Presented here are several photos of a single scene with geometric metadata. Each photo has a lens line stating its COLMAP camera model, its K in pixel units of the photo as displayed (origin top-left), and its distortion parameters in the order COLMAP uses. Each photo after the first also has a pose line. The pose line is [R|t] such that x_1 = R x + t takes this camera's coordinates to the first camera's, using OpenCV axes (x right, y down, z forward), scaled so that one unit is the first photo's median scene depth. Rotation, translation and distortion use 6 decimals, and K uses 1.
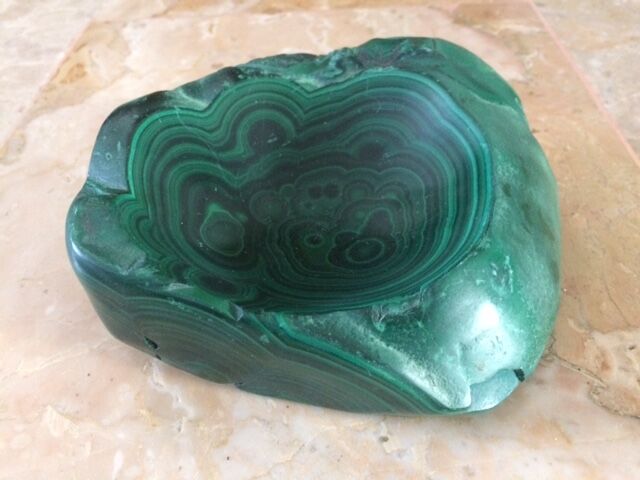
lens RADIAL K [[584.2, 0, 311.8], [0, 584.2, 238.5], [0, 0, 1]] dist [0.025563, -0.106252]
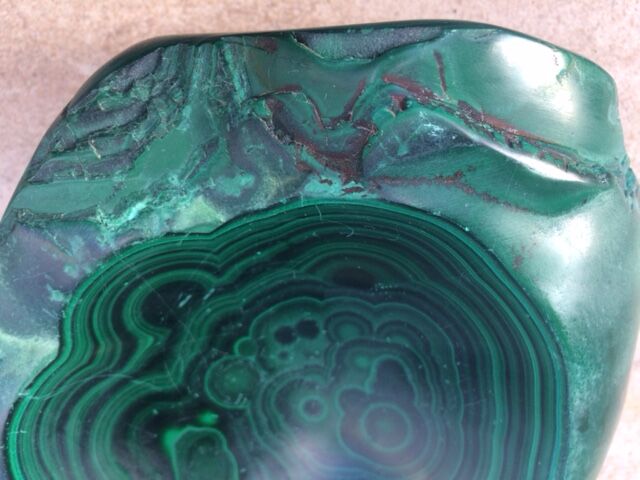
lens RADIAL K [[579.9, 0, 320.0], [0, 579.9, 240.0], [0, 0, 1]] dist [0.026561, -0.119325]
pose [[0.947812, -0.307156, -0.085485, 0.134407], [0.220380, 0.437397, 0.871847, -0.697928], [-0.230402, -0.845186, 0.482261, 0.766925]]
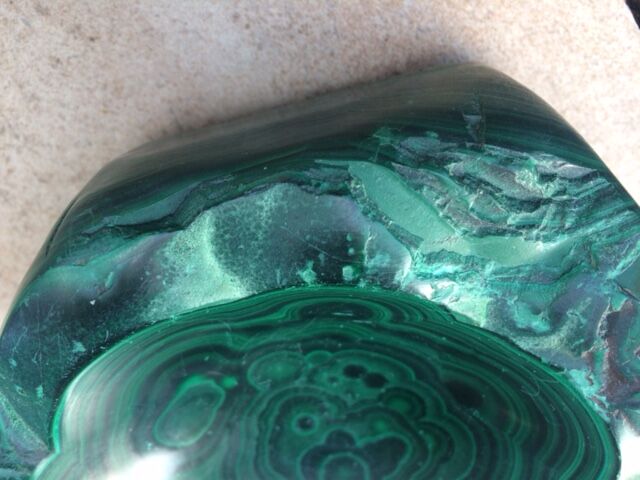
lens RADIAL K [[584.2, 0, 311.8], [0, 584.2, 238.5], [0, 0, 1]] dist [0.025563, -0.106252]
pose [[0.866251, 0.396344, 0.304174, -0.294601], [-0.398776, 0.181737, 0.898860, -0.678823], [0.300978, -0.899935, 0.315482, 0.916607]]
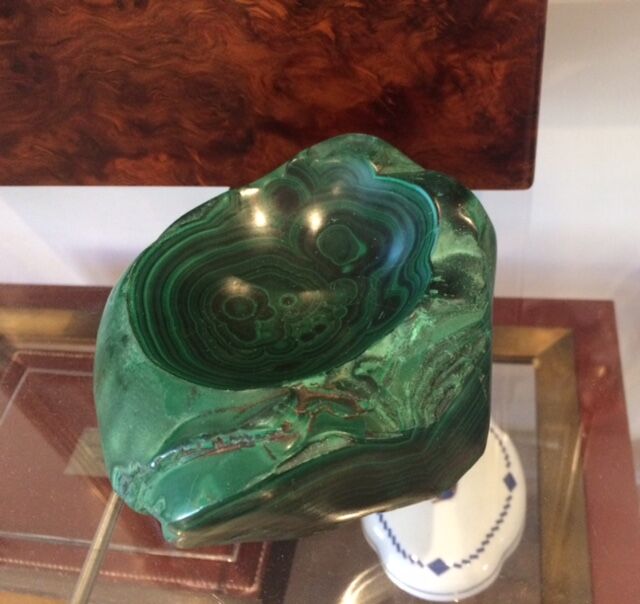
lens RADIAL K [[690.3, 0, 387.4], [0, 690.3, 301.4], [0, 0, 1]] dist [-0.015682, -0.008896]
pose [[-0.749831, 0.573489, -0.329944, 0.291032], [-0.346688, 0.084177, 0.934196, -1.263647], [0.563525, 0.814877, 0.135703, 0.866620]]
